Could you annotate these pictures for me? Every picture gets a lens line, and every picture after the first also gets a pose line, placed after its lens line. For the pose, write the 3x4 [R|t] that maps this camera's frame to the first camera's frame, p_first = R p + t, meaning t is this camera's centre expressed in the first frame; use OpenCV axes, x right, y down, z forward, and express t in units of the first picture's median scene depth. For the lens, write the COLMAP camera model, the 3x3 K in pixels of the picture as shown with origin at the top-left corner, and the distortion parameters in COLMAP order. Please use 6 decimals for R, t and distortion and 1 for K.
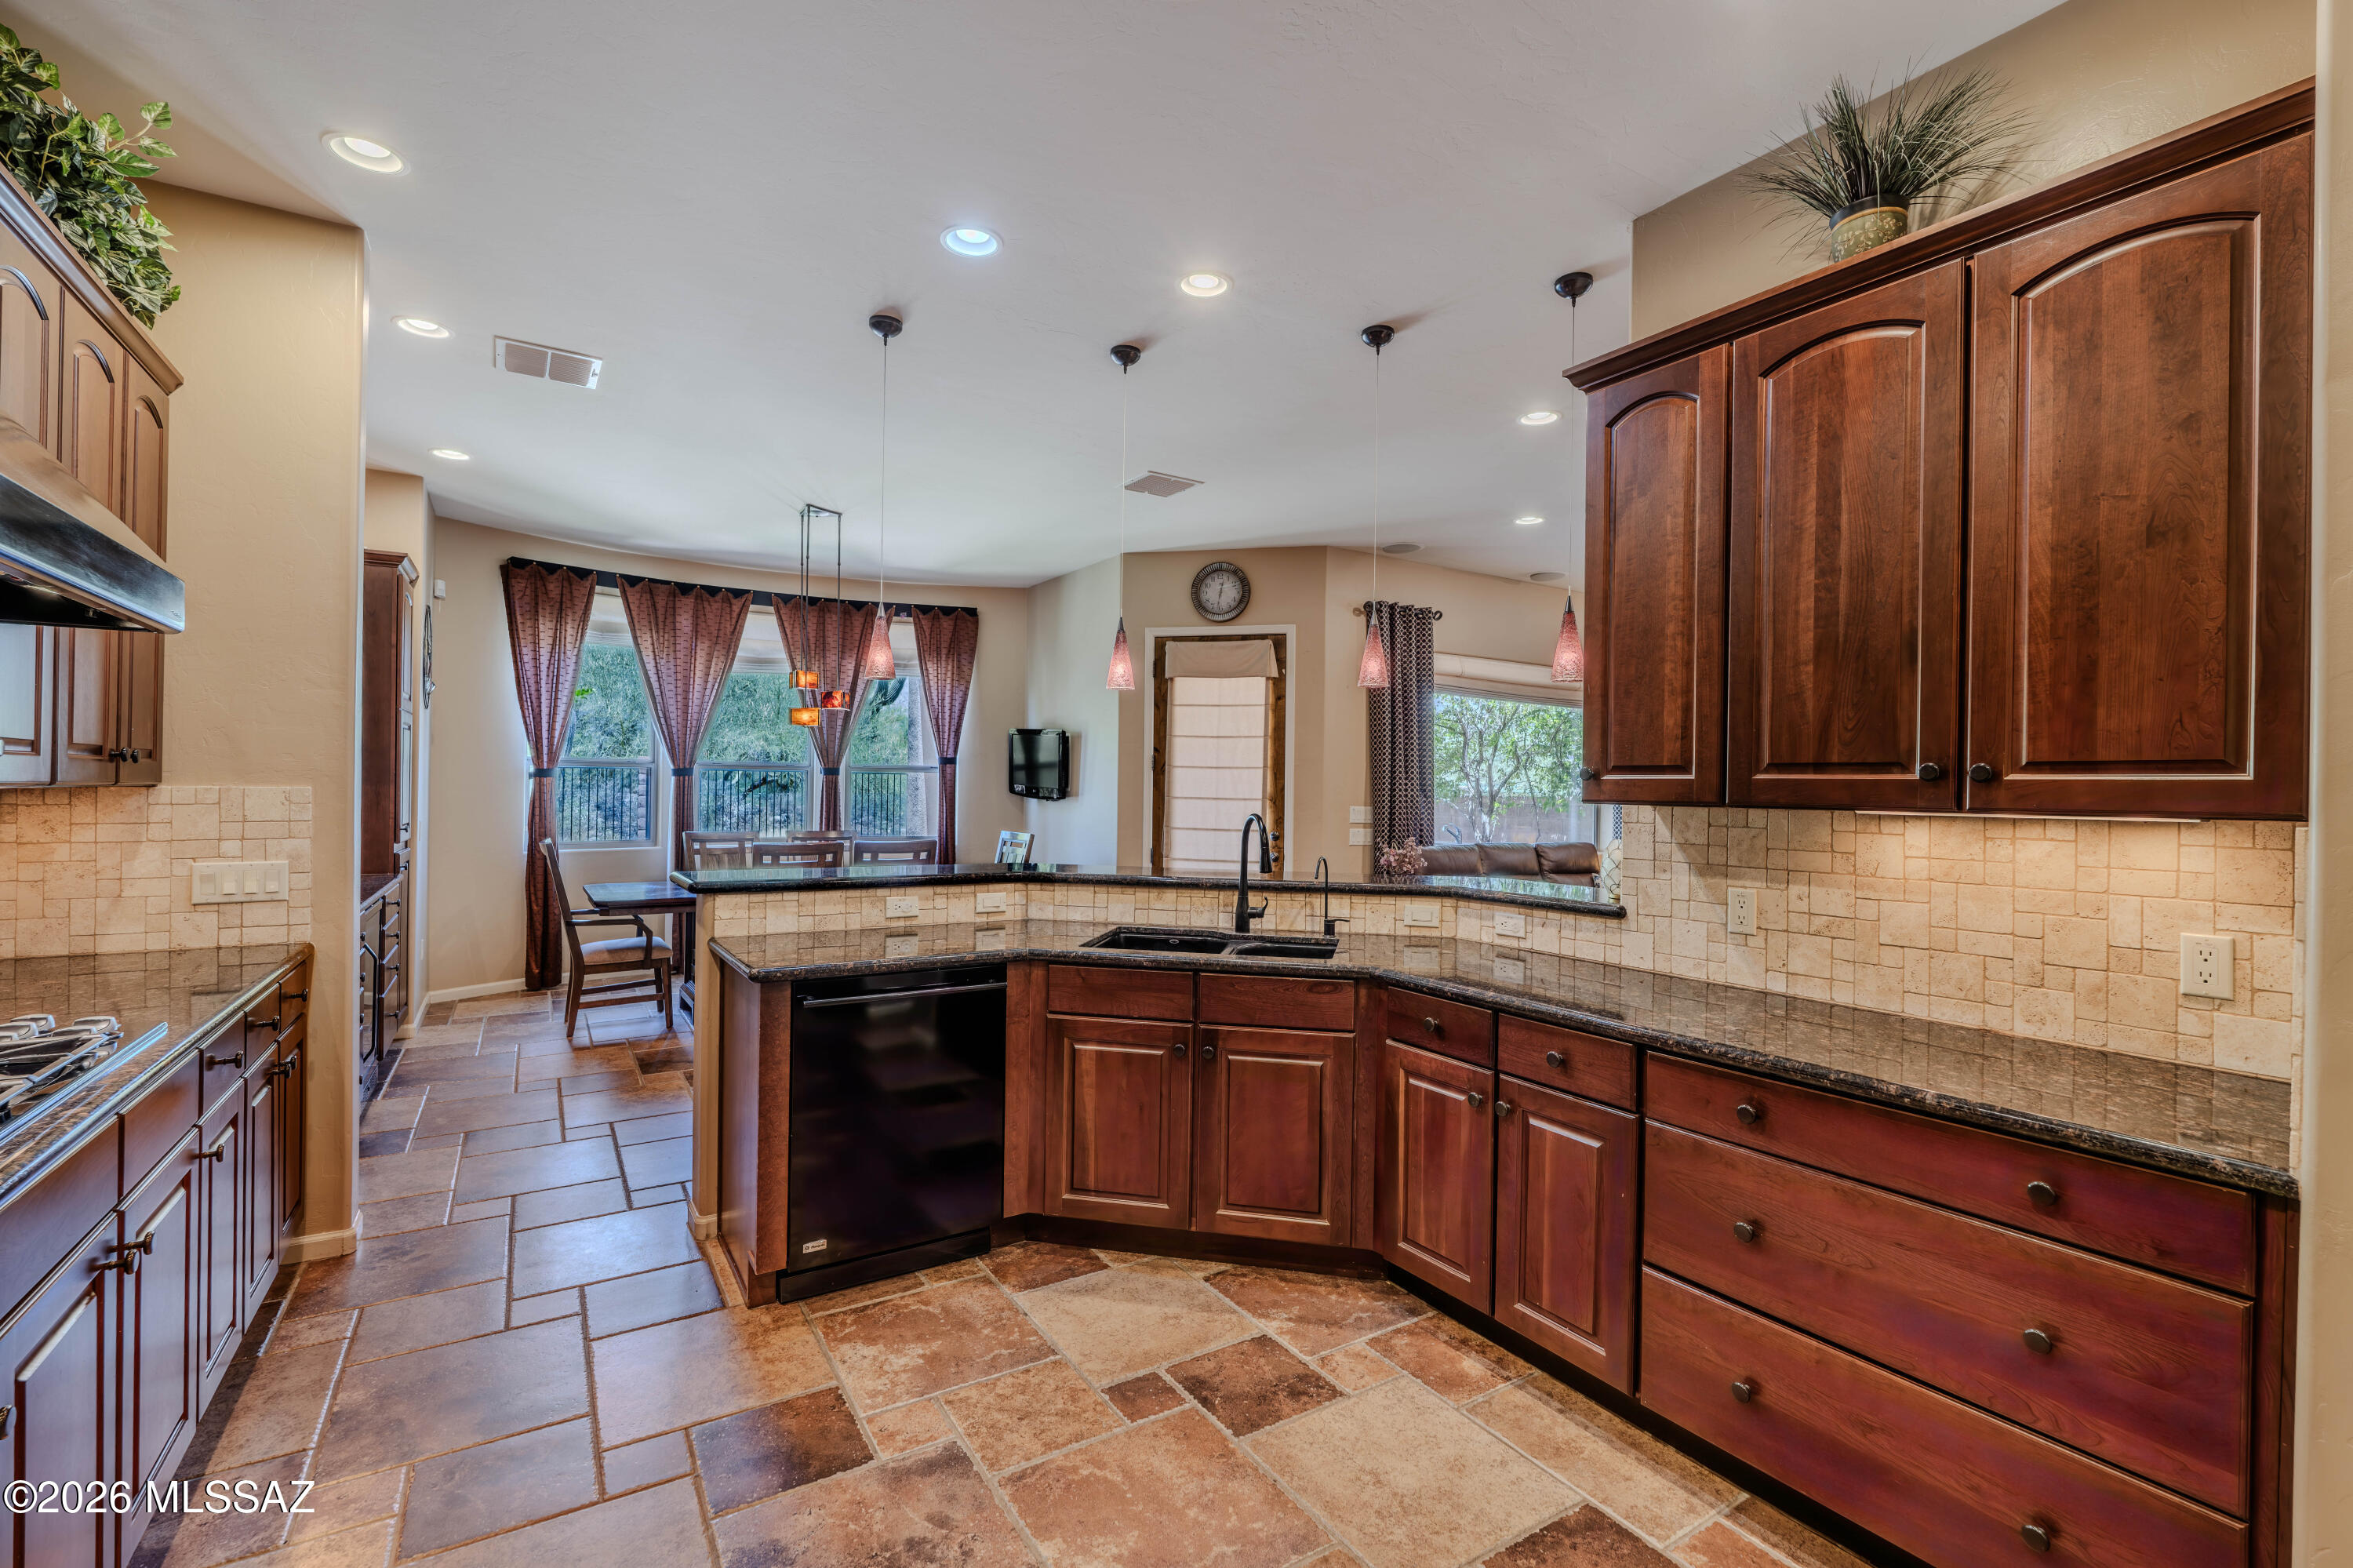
lens RADIAL K [[1023.0, 0, 1173.9], [0, 1023.0, 787.6], [0, 0, 1]] dist [0.001192, 0.000098]
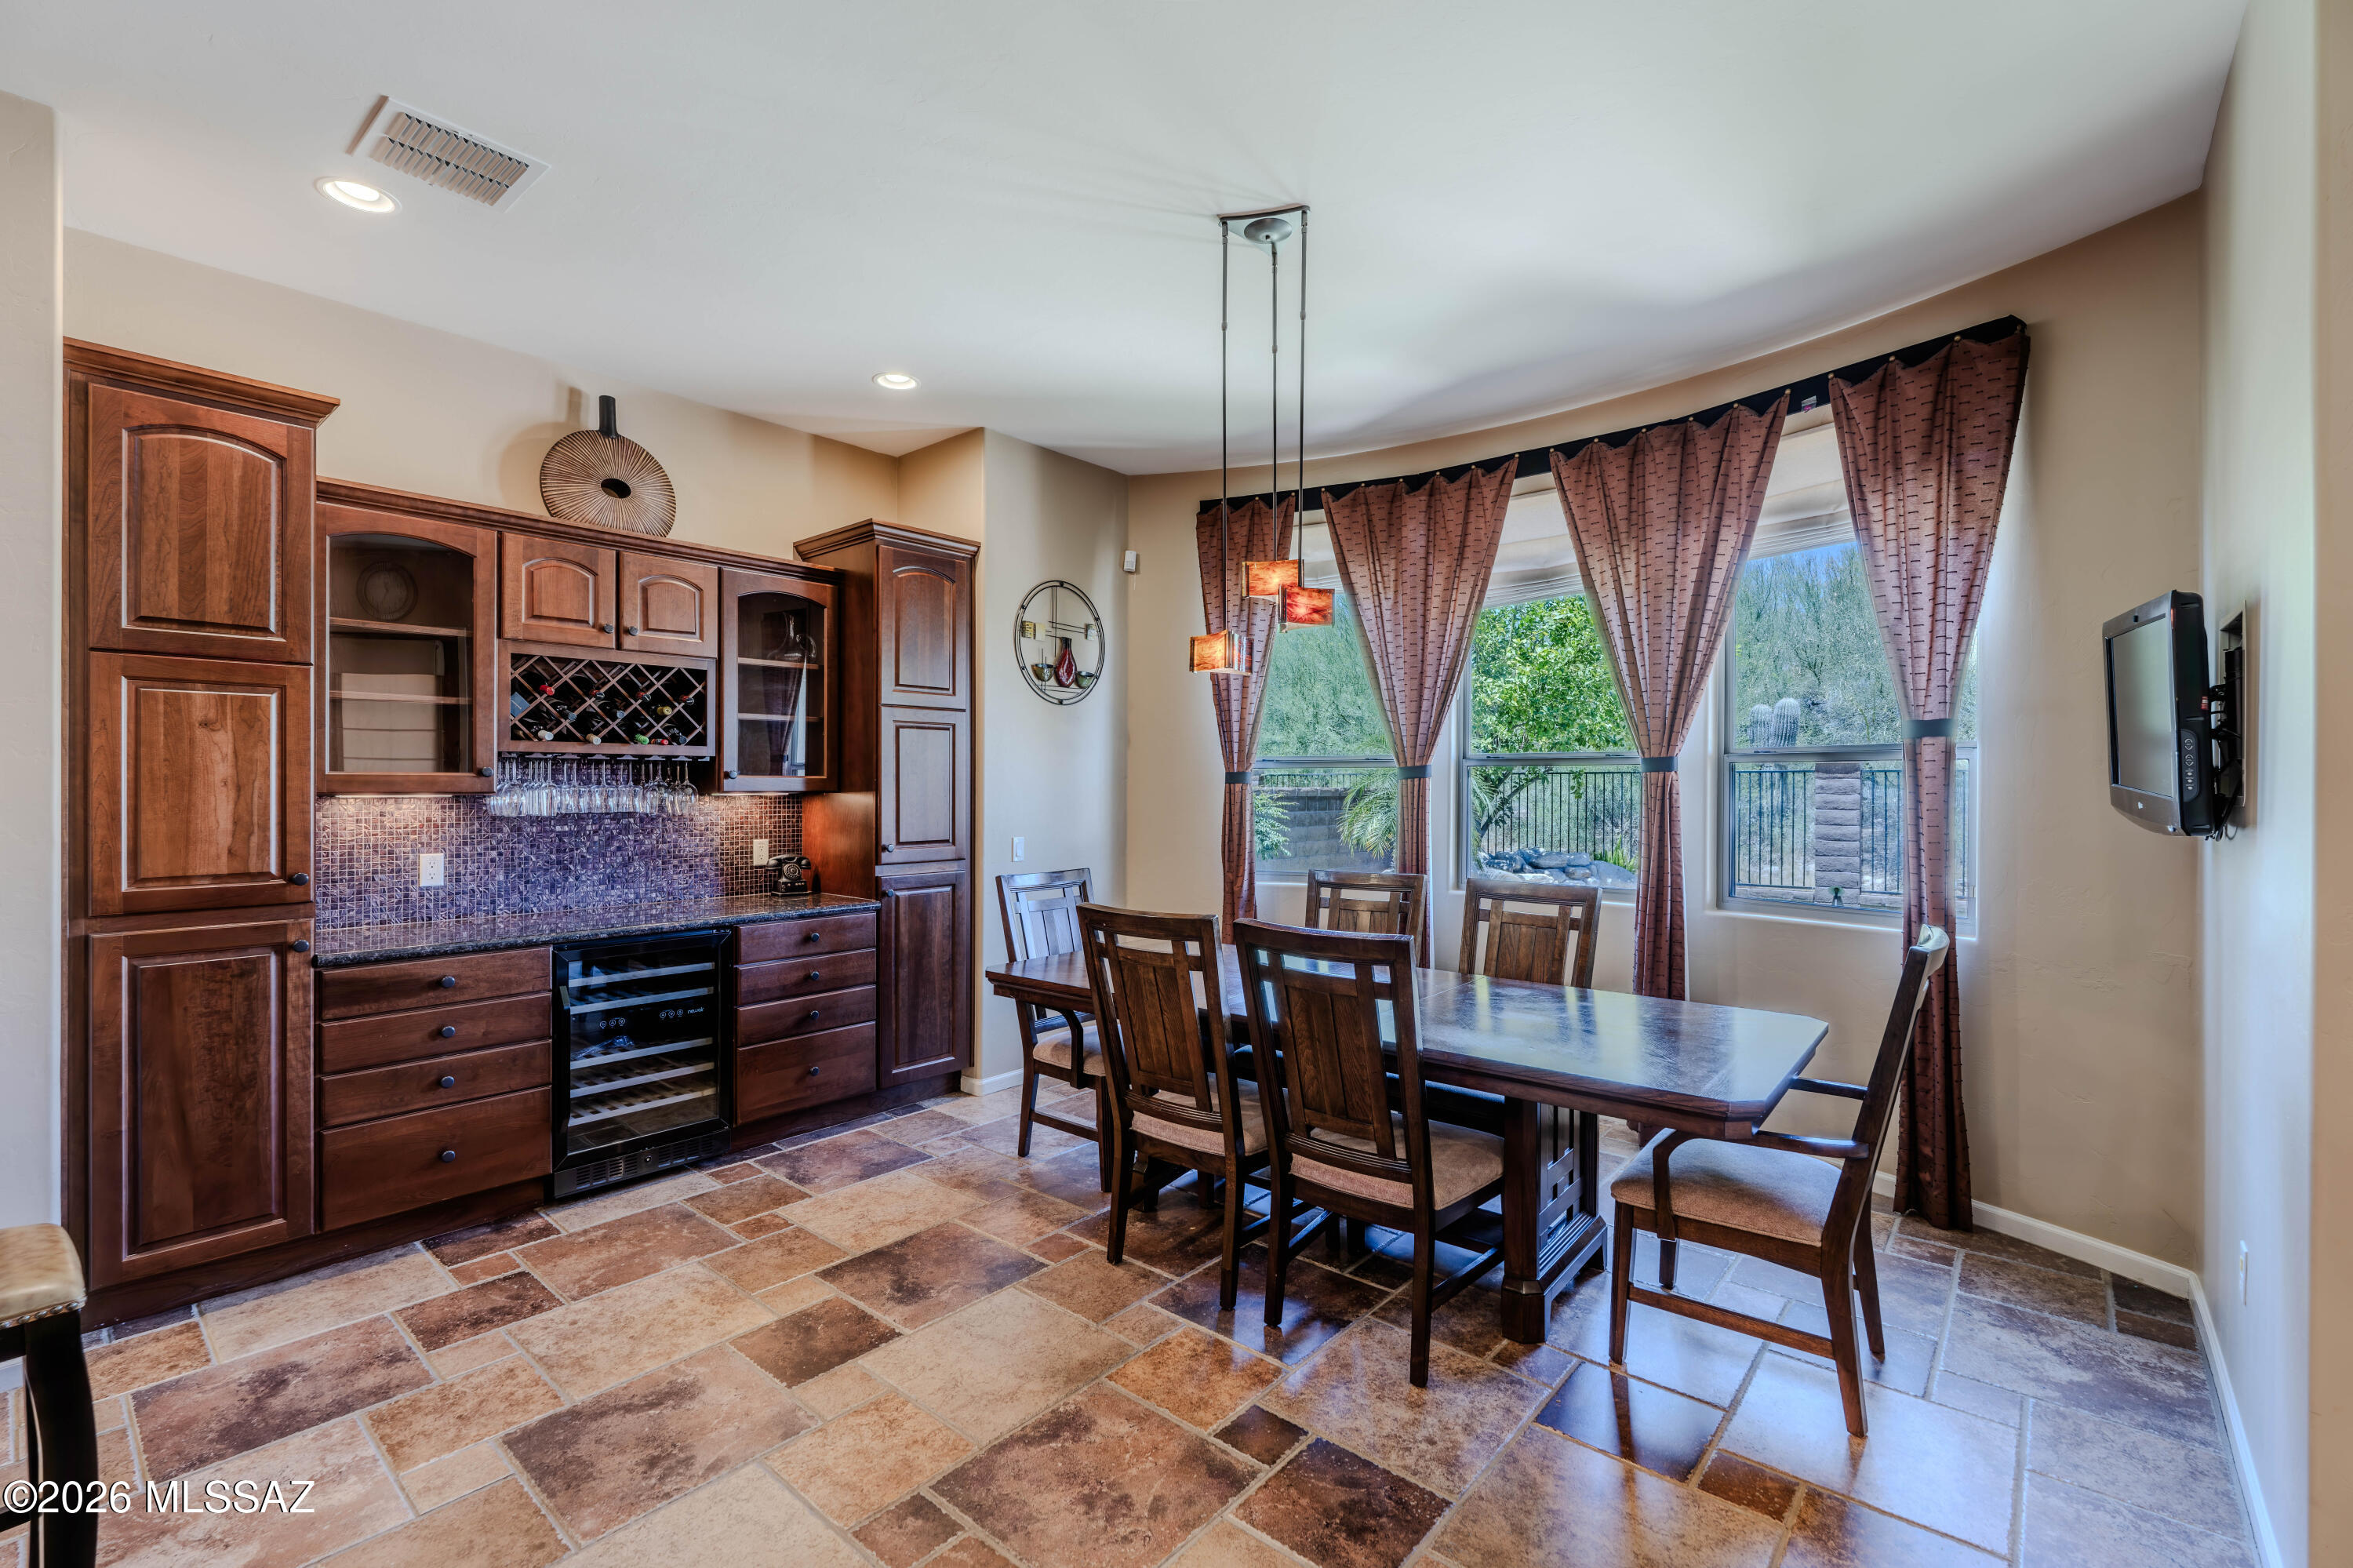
lens RADIAL K [[1023.0, 0, 1175.5], [0, 1023.0, 788.4], [0, 0, 1]] dist [0.001192, 0.000098]
pose [[0.292201, -0.007240, -0.956330, 0.078663], [0.003183, 0.999973, -0.006598, -0.001192], [0.956352, -0.001116, 0.292216, 0.636260]]
